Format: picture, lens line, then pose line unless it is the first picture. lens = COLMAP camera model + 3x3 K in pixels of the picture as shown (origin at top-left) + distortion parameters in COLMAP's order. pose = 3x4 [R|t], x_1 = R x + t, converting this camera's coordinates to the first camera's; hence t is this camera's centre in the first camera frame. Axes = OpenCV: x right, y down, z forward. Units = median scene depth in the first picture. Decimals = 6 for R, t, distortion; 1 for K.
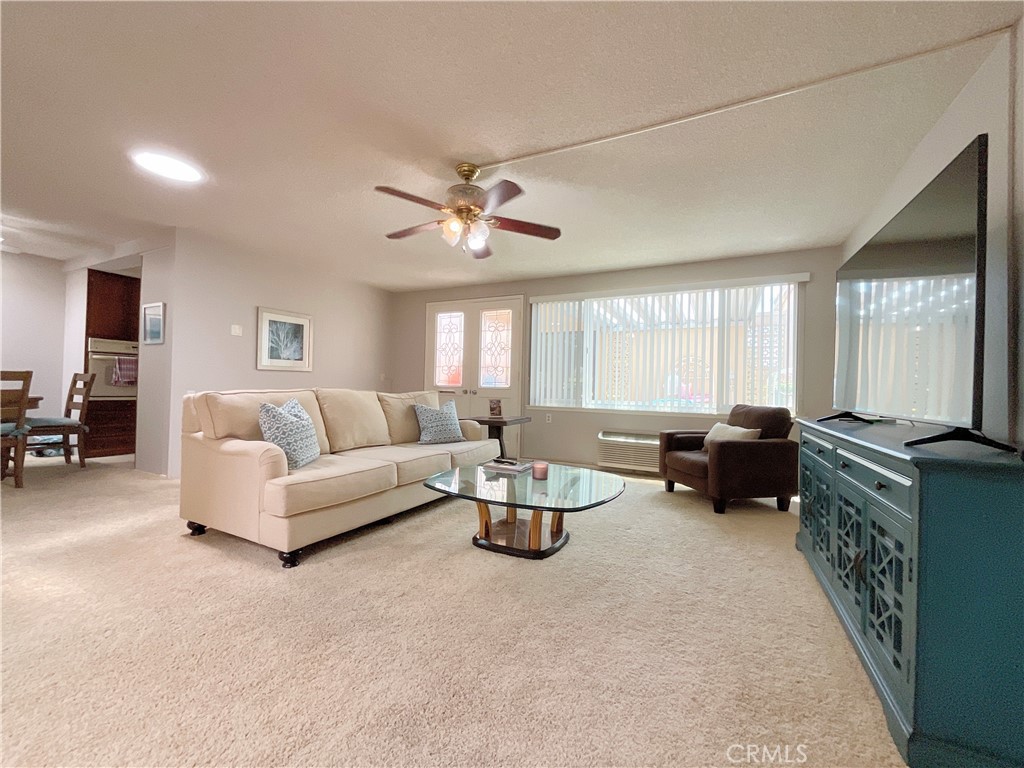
lens RADIAL K [[413.0, 0, 512.3], [0, 413.0, 389.3], [0, 0, 1]] dist [0.001598, 0.000127]
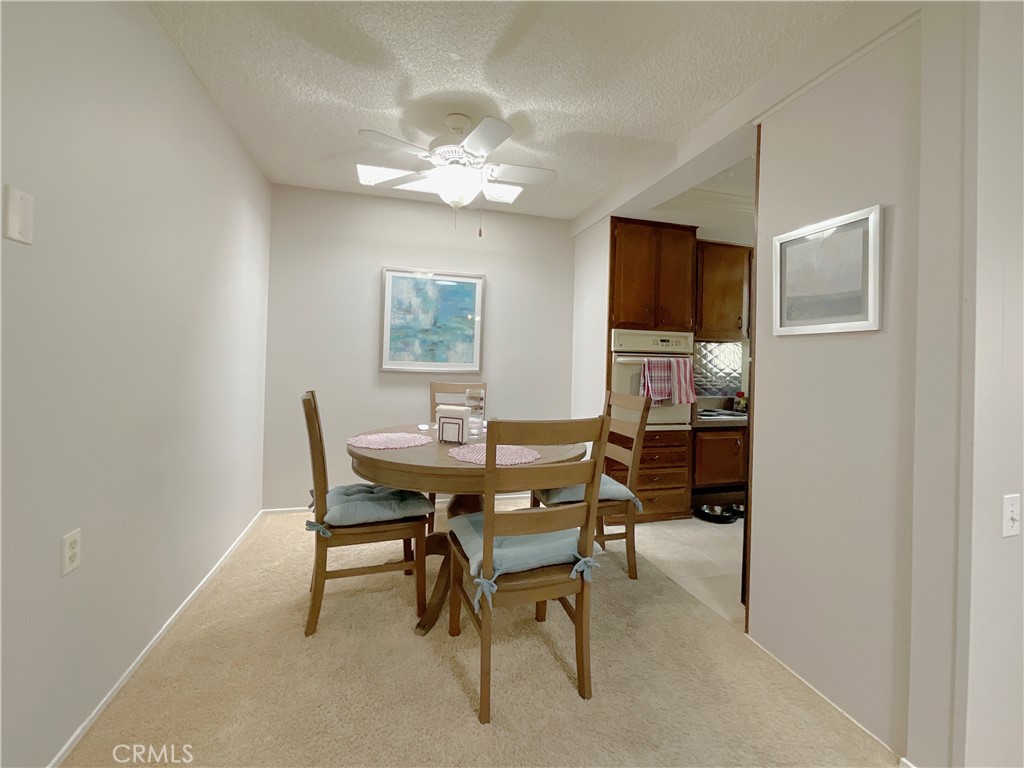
lens RADIAL K [[420.0, 0, 509.2], [0, 420.0, 382.1], [0, 0, 1]] dist [-0.000129, 0.000368]
pose [[0.673229, 0.030341, -0.738812, -0.864789], [-0.006178, 0.999354, 0.035411, -0.087537], [0.739409, -0.019275, 0.672981, 0.609190]]
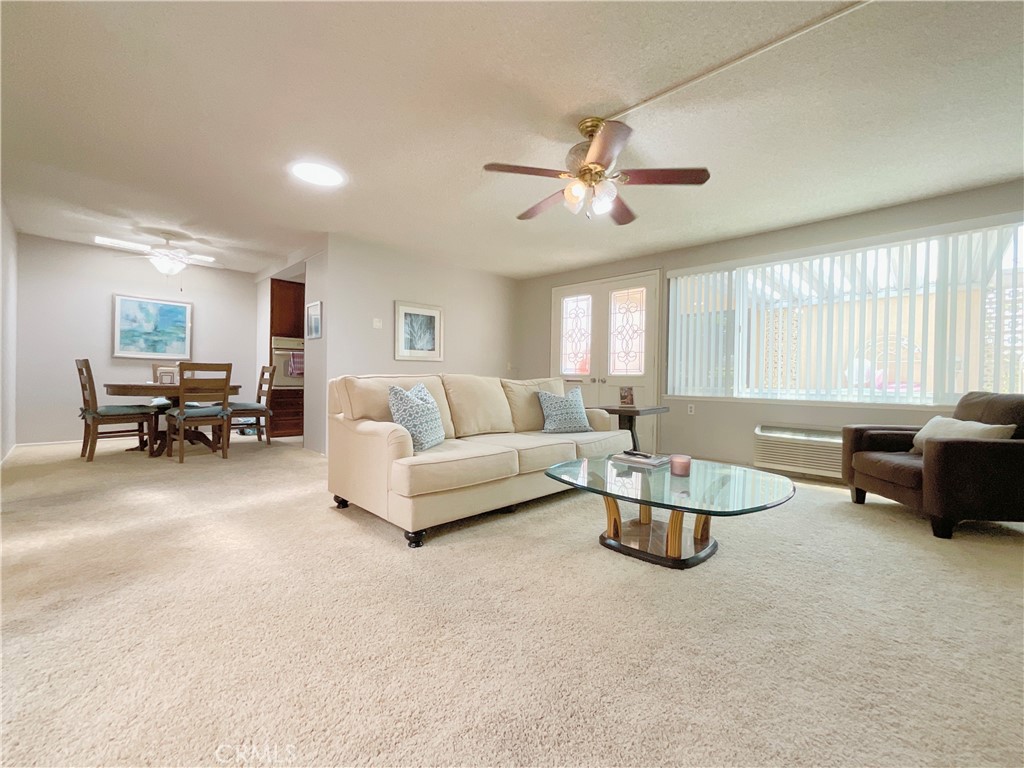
lens RADIAL K [[426.4, 0, 510.5], [0, 426.4, 389.3], [0, 0, 1]] dist [-0.001187, 0.000765]
pose [[0.951777, -0.004779, -0.306754, 0.004726], [0.009680, 0.999849, 0.014457, 0.020807], [0.306638, -0.016729, 0.951679, 0.053912]]
